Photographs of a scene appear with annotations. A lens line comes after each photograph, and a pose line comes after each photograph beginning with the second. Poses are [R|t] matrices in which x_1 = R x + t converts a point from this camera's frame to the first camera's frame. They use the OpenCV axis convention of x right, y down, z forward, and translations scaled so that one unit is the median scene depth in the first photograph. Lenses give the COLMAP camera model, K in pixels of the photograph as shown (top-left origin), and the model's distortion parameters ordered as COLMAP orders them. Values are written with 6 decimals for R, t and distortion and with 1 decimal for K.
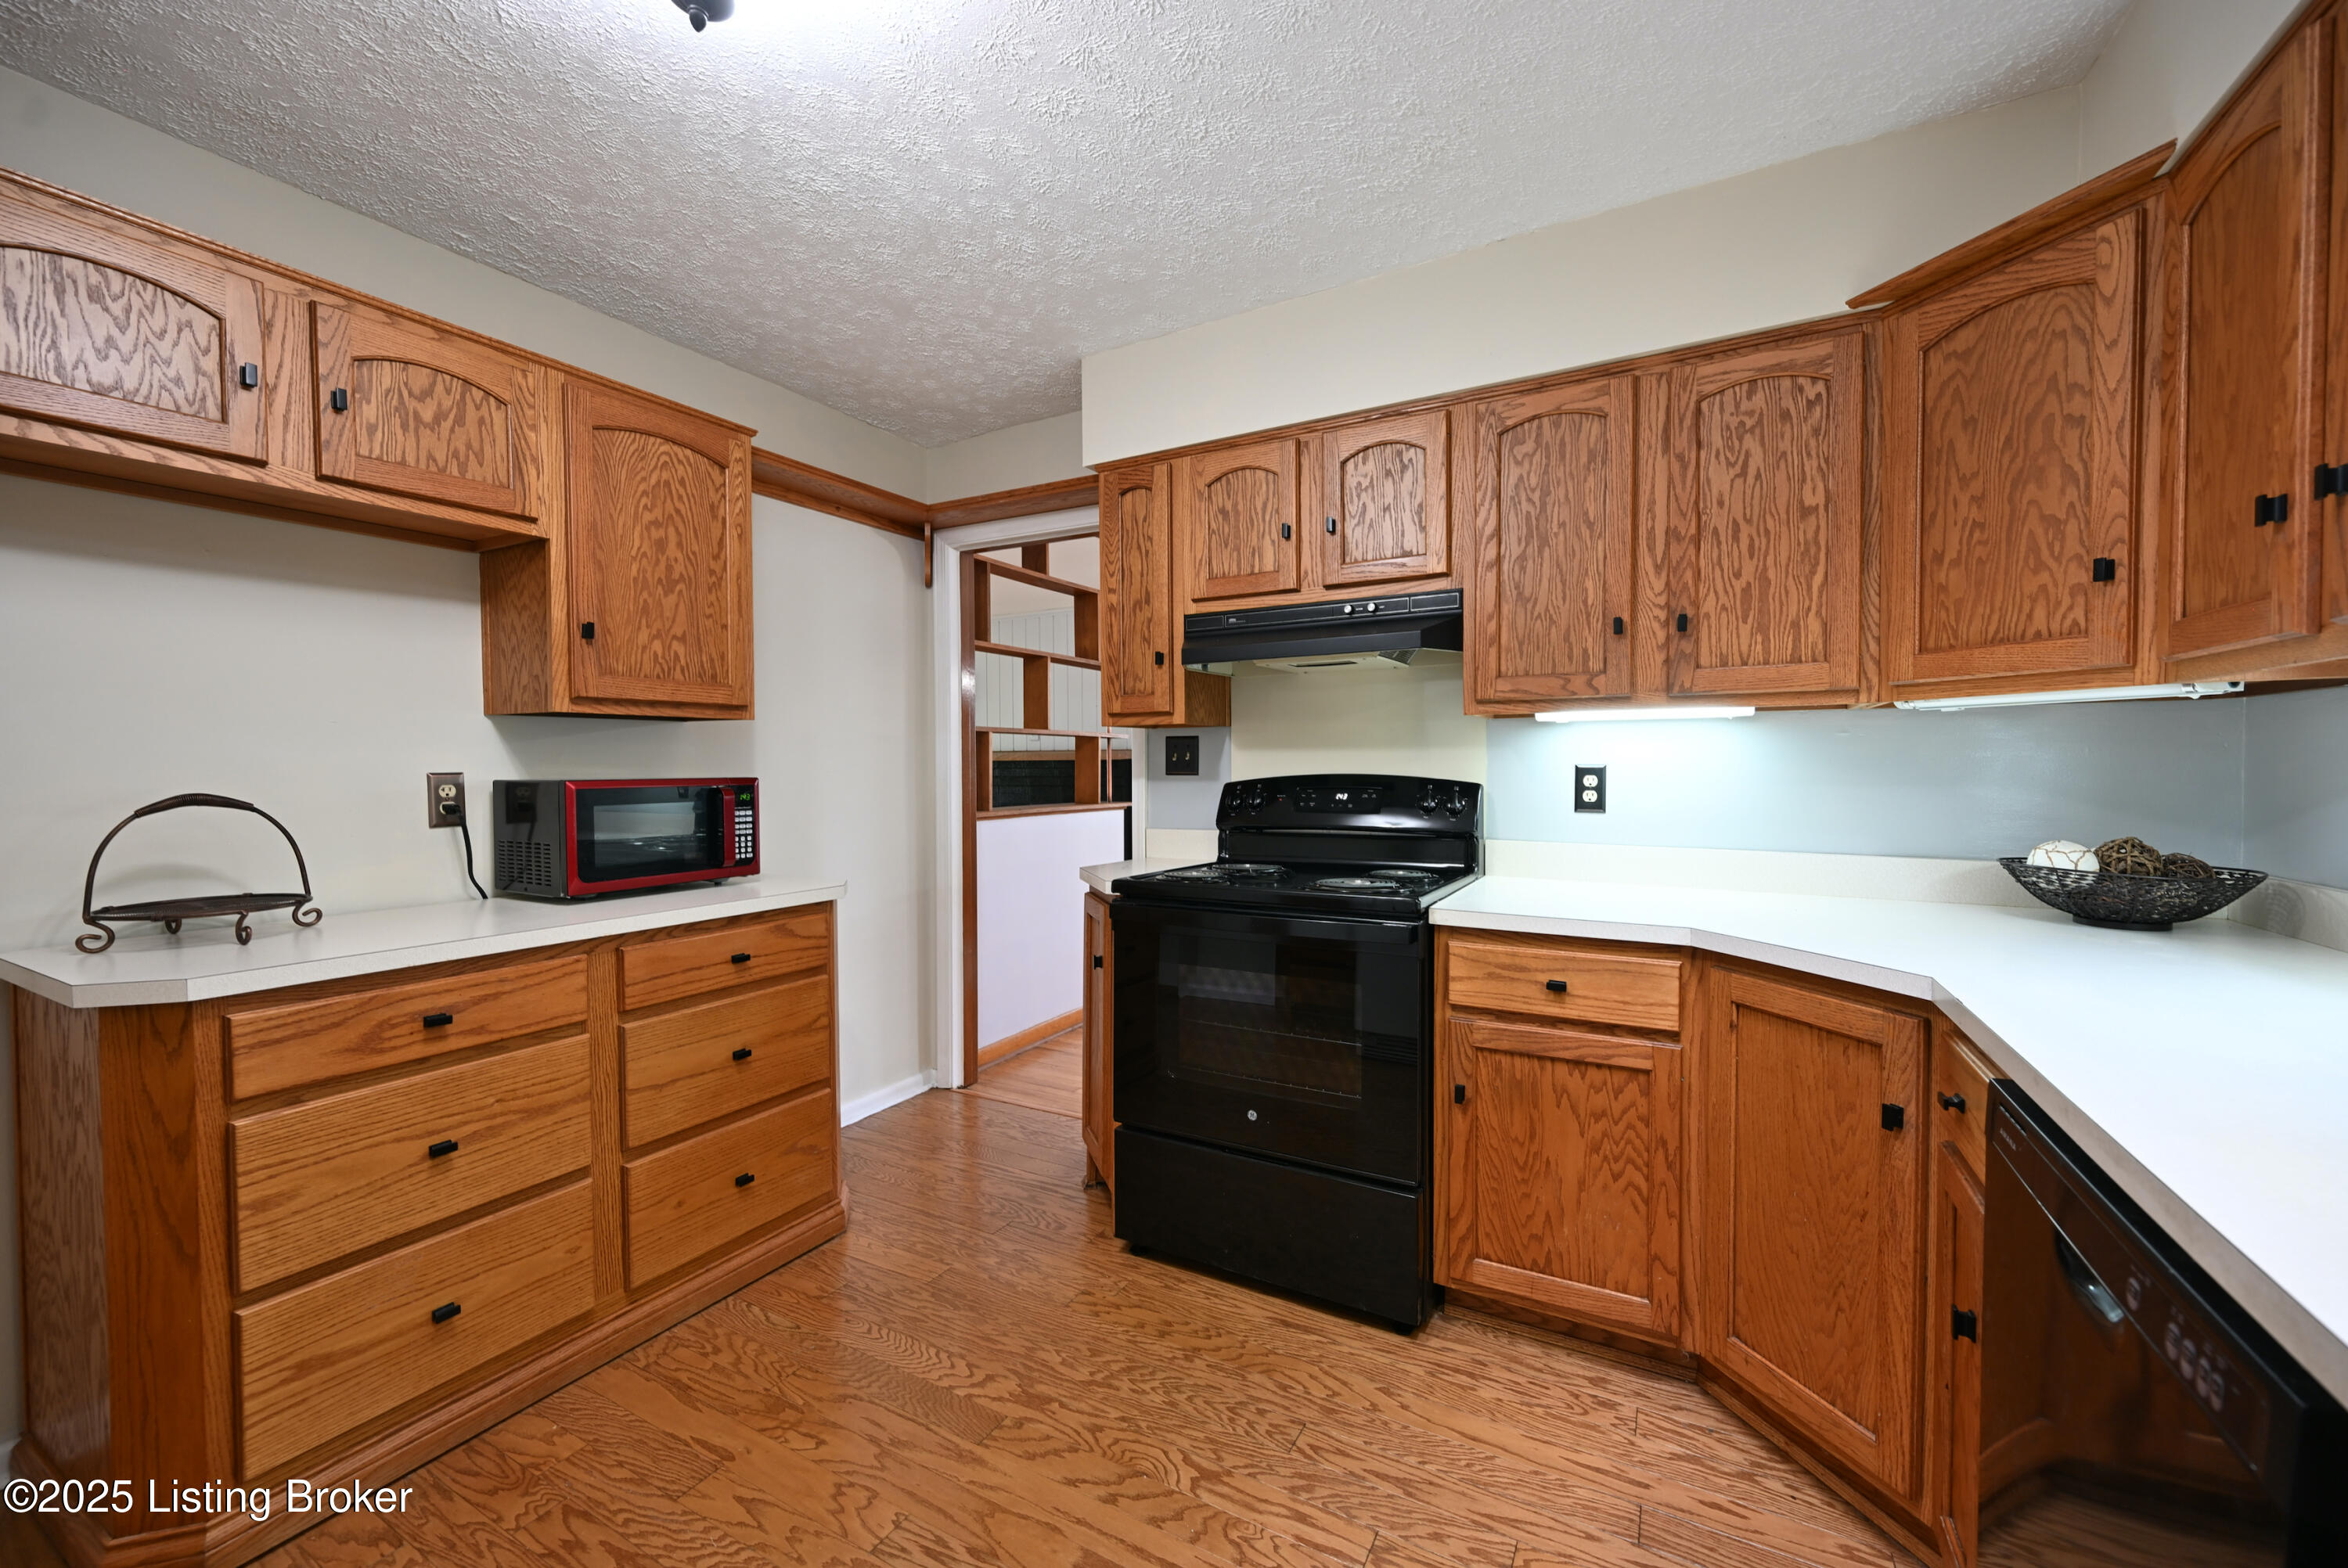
lens RADIAL K [[914.8, 0, 1171.6], [0, 914.8, 786.4], [0, 0, 1]] dist [-0.000010, -0.000114]
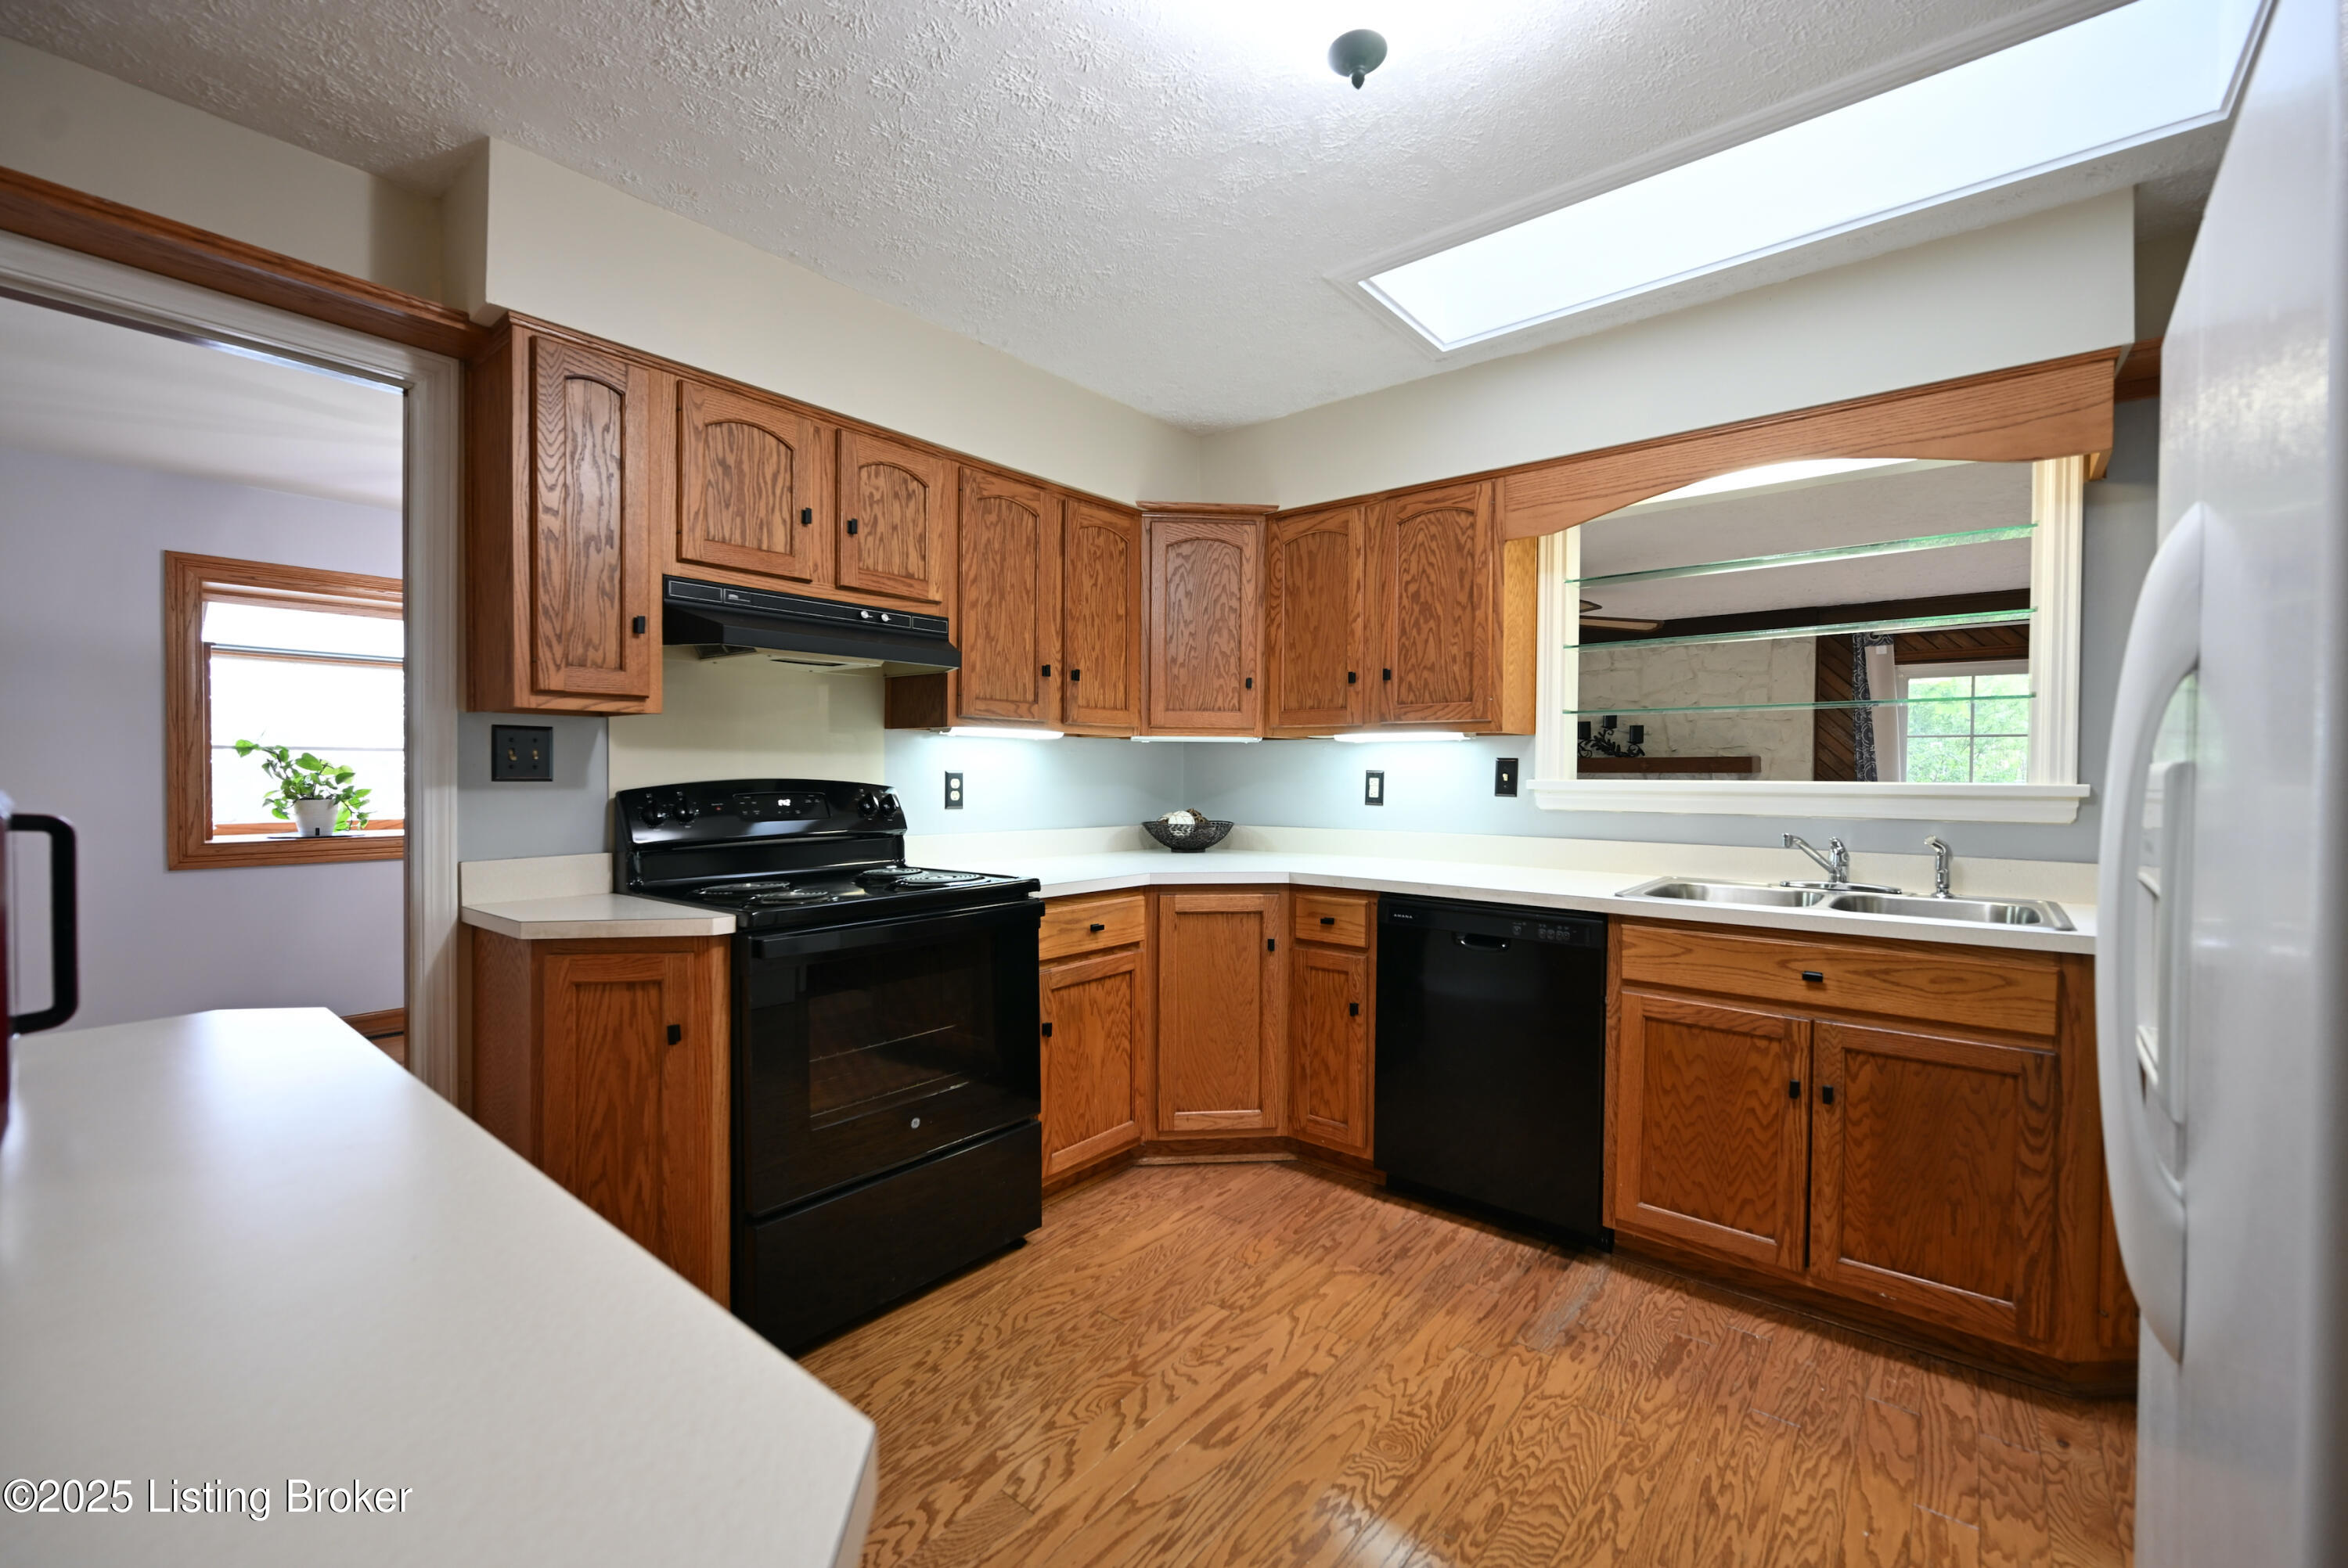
lens RADIAL K [[964.6, 0, 1169.6], [0, 964.6, 783.7], [0, 0, 1]] dist [-0.000102, -0.000331]
pose [[0.179372, -0.006179, 0.983762, -1.048517], [0.018258, 0.999829, 0.002951, -0.005895], [-0.983612, 0.017432, 0.179454, 0.635758]]
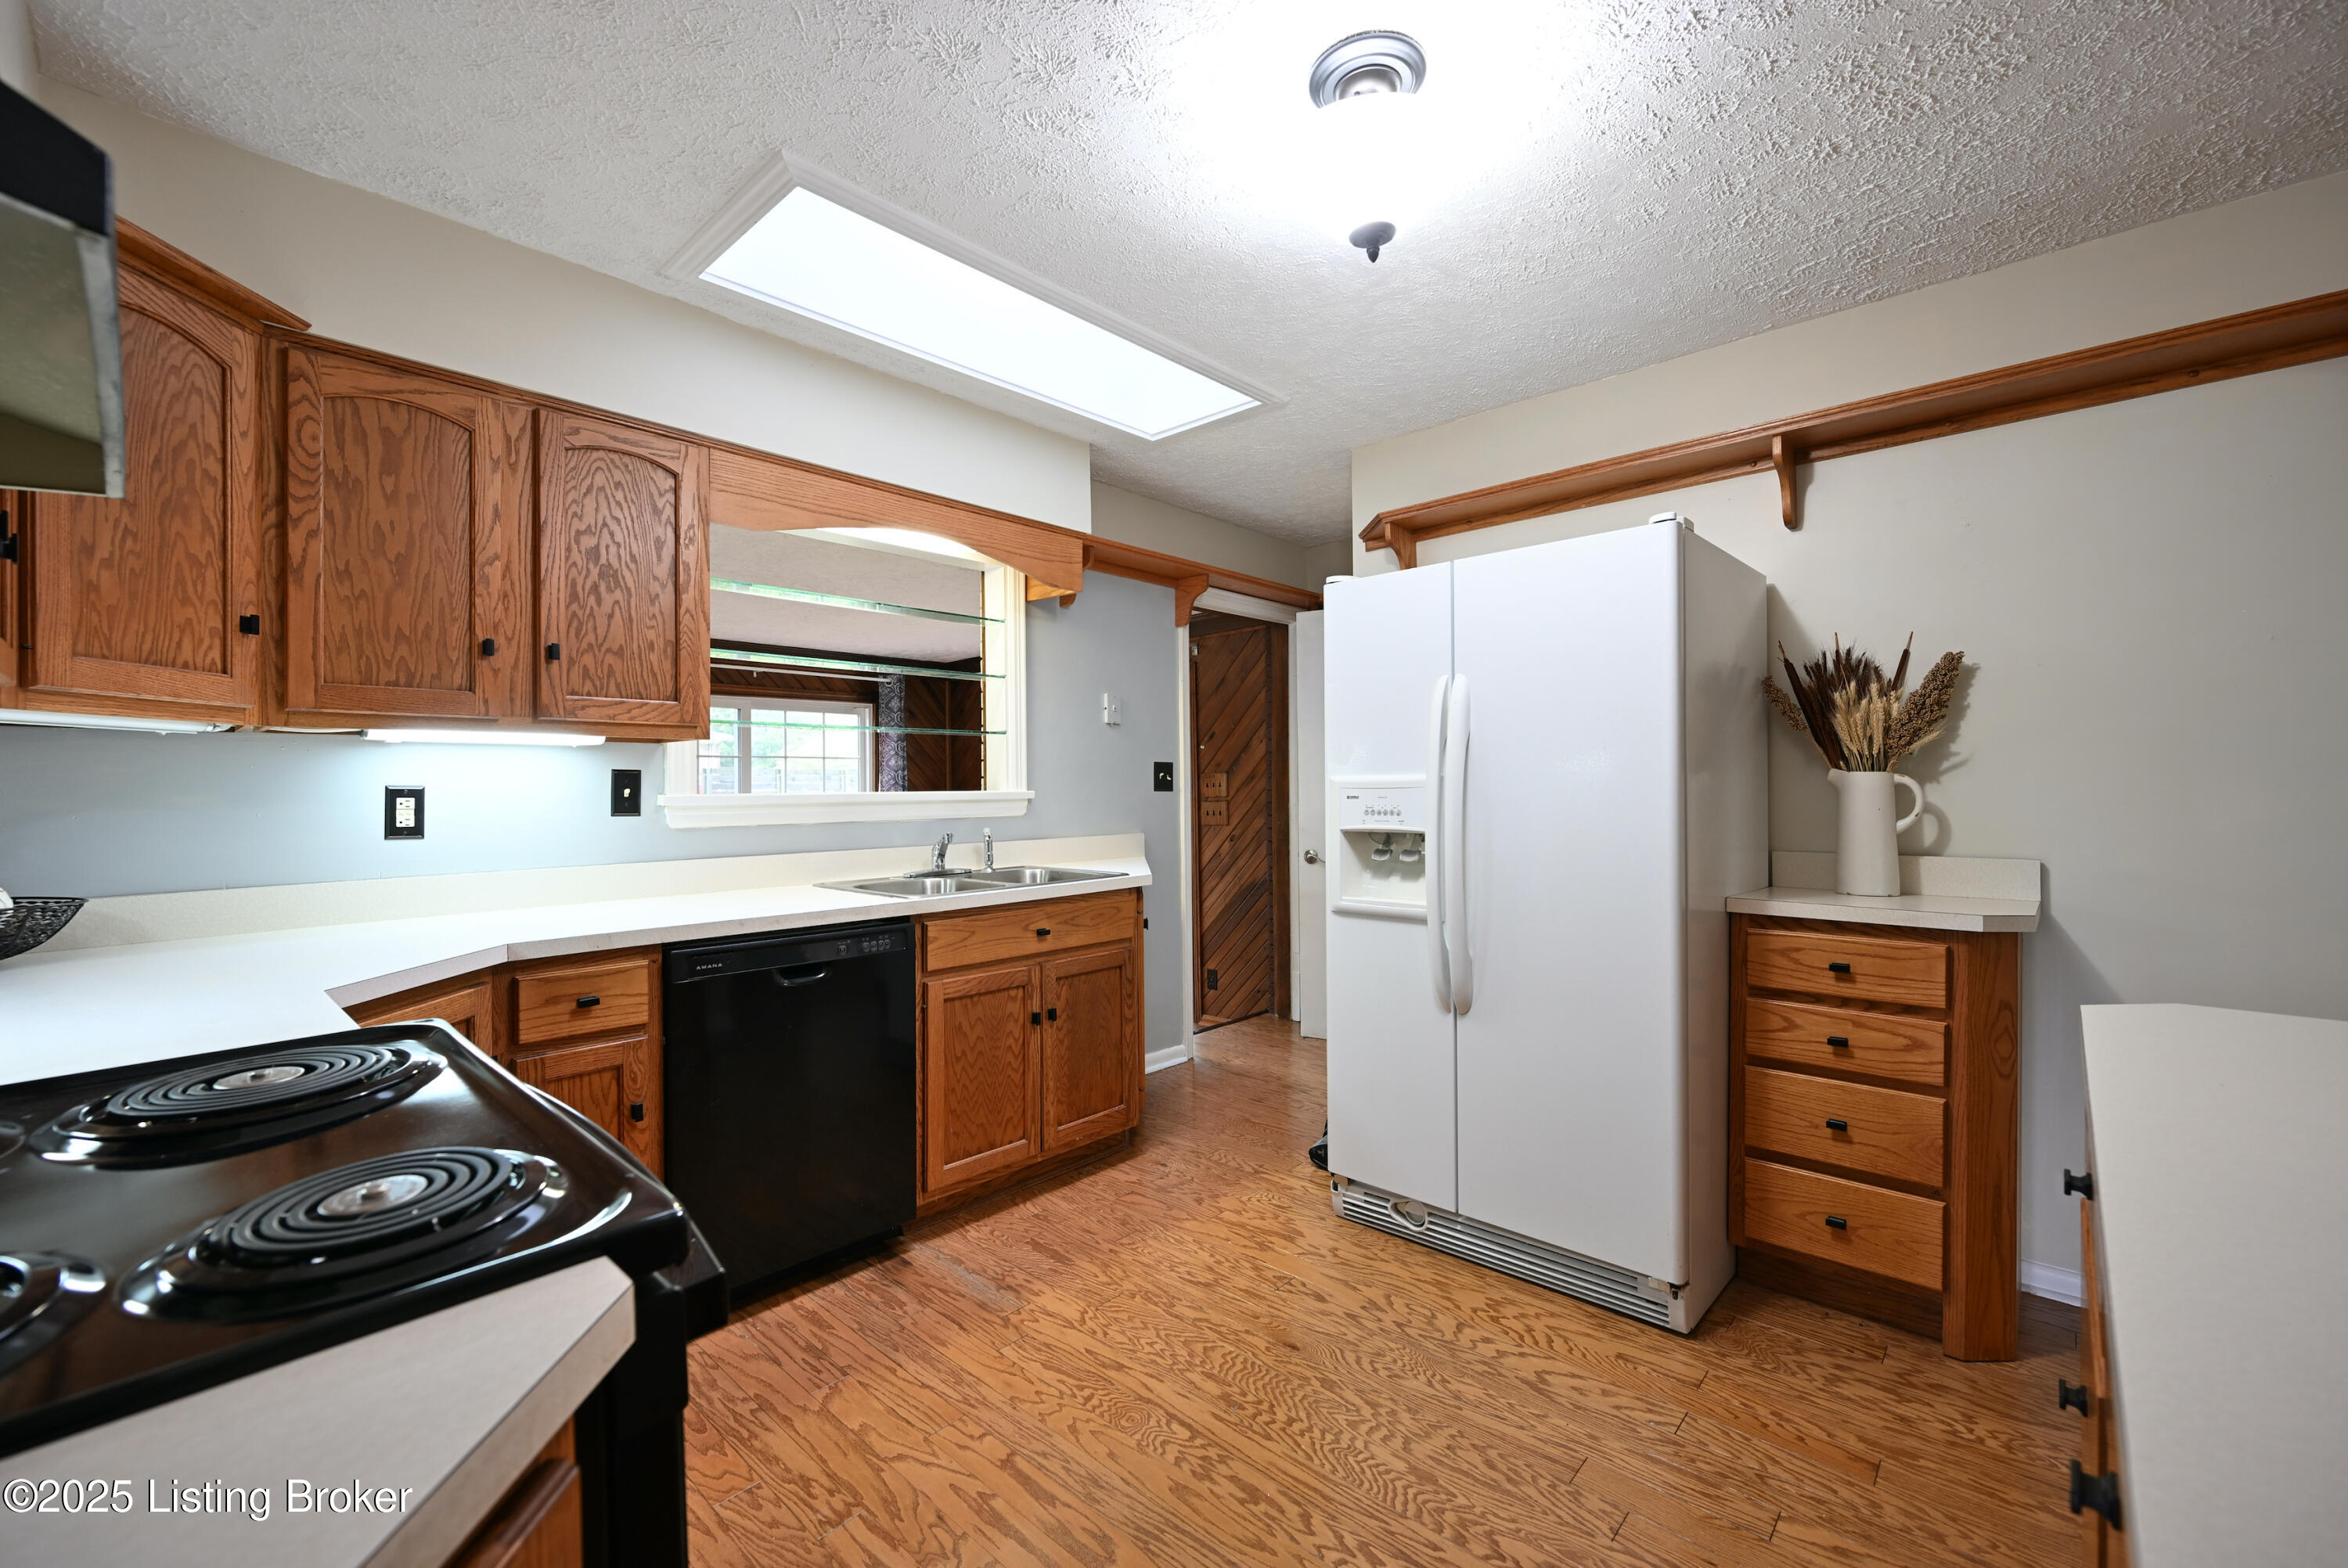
lens RADIAL K [[964.6, 0, 1169.6], [0, 964.6, 783.7], [0, 0, 1]] dist [-0.000102, -0.000331]
pose [[-0.973297, 0.013967, 0.229124, -0.336318], [0.019103, 0.999613, 0.020216, -0.028834], [-0.228753, 0.024053, -0.973187, 1.586568]]
